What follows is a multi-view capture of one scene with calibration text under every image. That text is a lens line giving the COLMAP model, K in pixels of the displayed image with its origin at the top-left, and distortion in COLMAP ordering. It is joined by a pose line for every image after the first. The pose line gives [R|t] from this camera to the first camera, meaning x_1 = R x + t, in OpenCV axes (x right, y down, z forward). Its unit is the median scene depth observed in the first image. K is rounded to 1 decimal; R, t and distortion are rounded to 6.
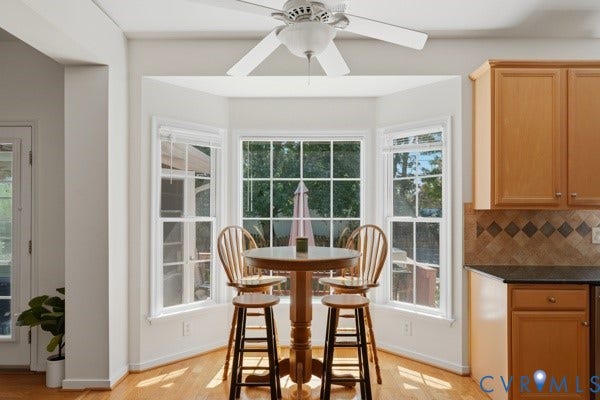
lens RADIAL K [[416.0, 0, 300.4], [0, 416.0, 205.2], [0, 0, 1]] dist [0.011595, -0.001900]
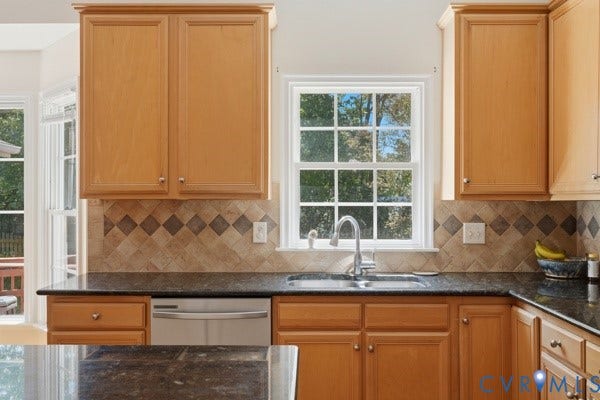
lens RADIAL K [[553.0, 0, 301.4], [0, 553.0, 195.2], [0, 0, 1]] dist [-0.013354, 0.000000]
pose [[0.999860, -0.001972, 0.016624, 0.768343], [0.001943, 0.999997, 0.001746, 0.002423], [-0.016627, -0.001714, 0.999860, -0.016419]]
